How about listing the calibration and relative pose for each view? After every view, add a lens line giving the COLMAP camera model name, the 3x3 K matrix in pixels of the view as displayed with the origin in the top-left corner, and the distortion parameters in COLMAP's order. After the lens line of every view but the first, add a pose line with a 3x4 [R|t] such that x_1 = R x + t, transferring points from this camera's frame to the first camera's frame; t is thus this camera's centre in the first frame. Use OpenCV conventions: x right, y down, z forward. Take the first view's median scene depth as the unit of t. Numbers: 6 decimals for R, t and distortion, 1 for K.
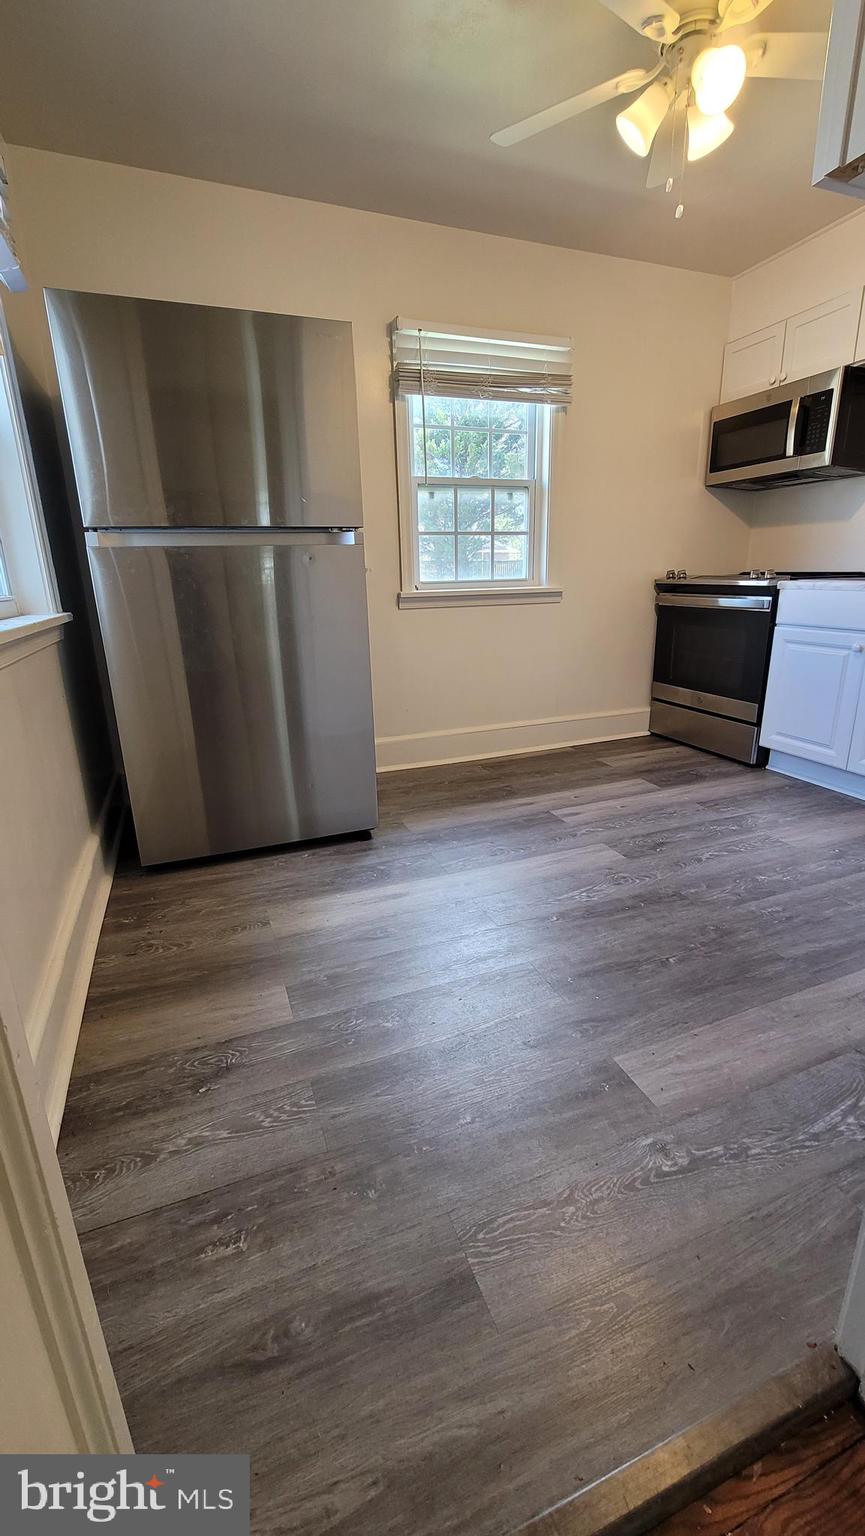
lens RADIAL K [[625.1, 0, 438.5], [0, 625.1, 761.8], [0, 0, 1]] dist [-0.006560, 0.001325]
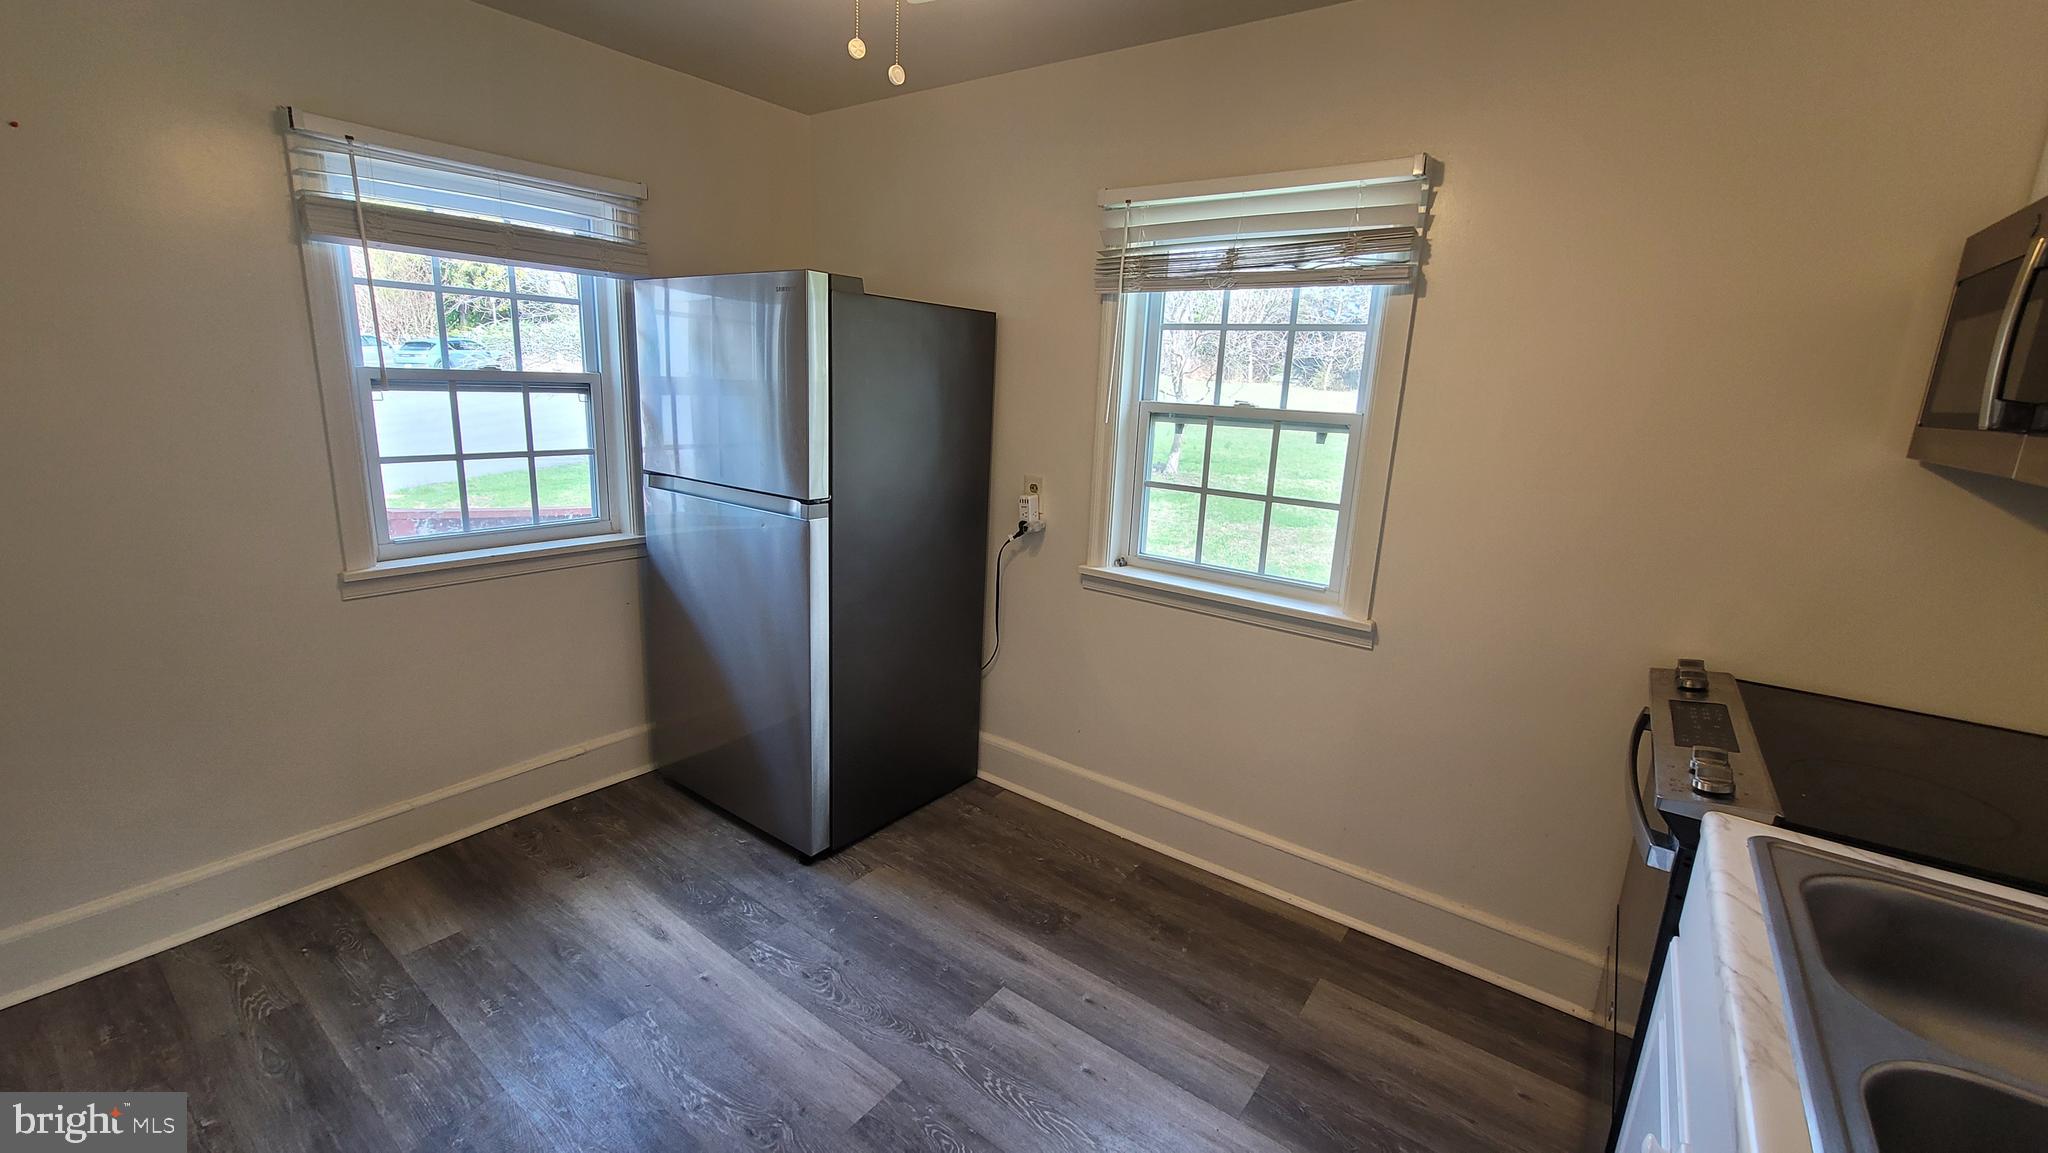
lens RADIAL K [[833.5, 0, 1025.5], [0, 833.5, 579.0], [0, 0, 1]] dist [-0.006560, 0.001325]
pose [[0.526564, 0.242872, -0.814704, 0.661119], [-0.302564, 0.949115, 0.087386, -0.324288], [0.794472, 0.200486, 0.573254, 0.442230]]
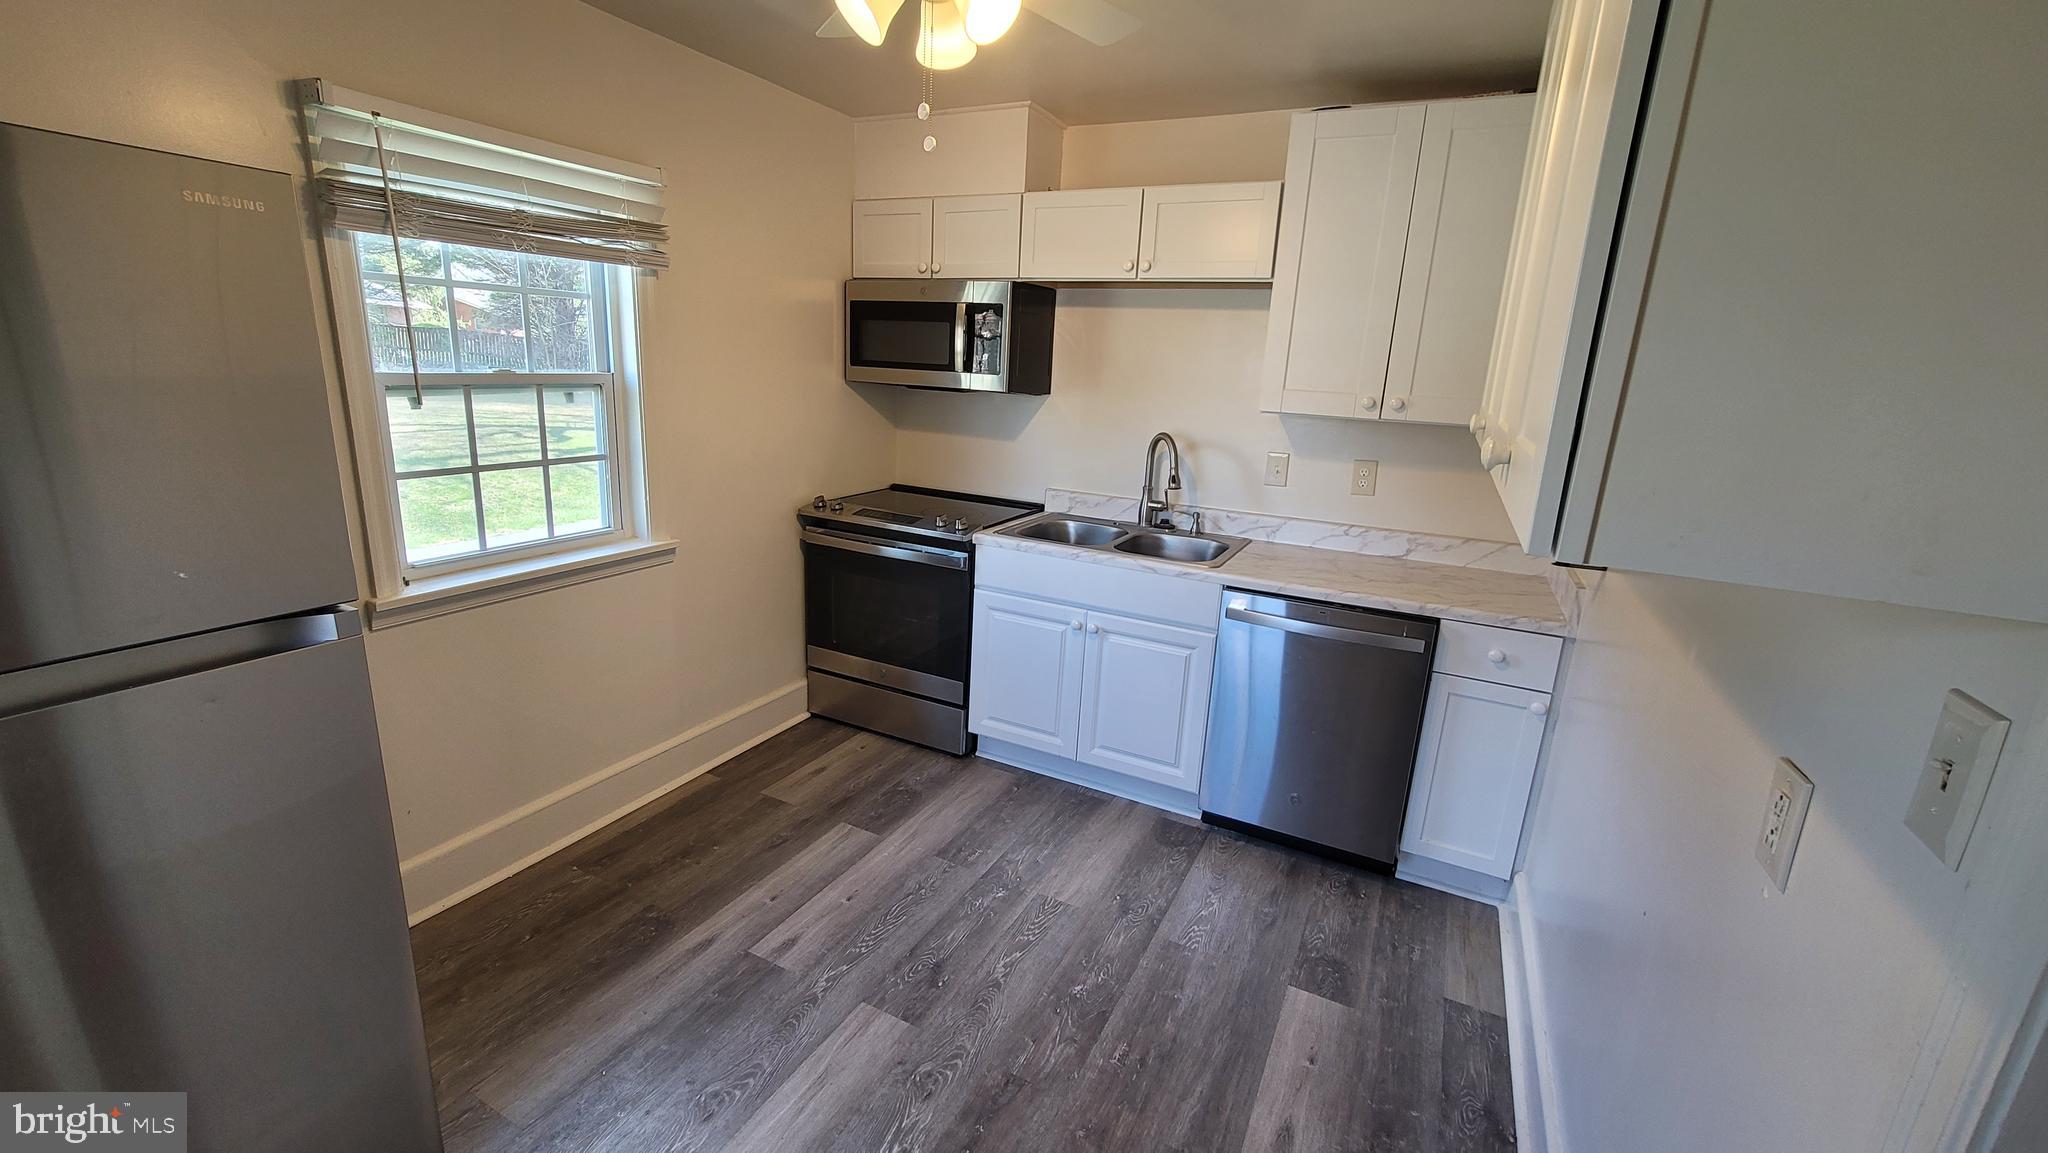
lens RADIAL K [[833.5, 0, 1003.1], [0, 833.5, 575.7], [0, 0, 1]] dist [-0.006560, 0.001325]
pose [[0.757467, -0.109323, 0.643656, -0.107706], [0.129858, 0.991410, 0.015570, -0.241286], [-0.639829, 0.071790, 0.765157, 0.167056]]
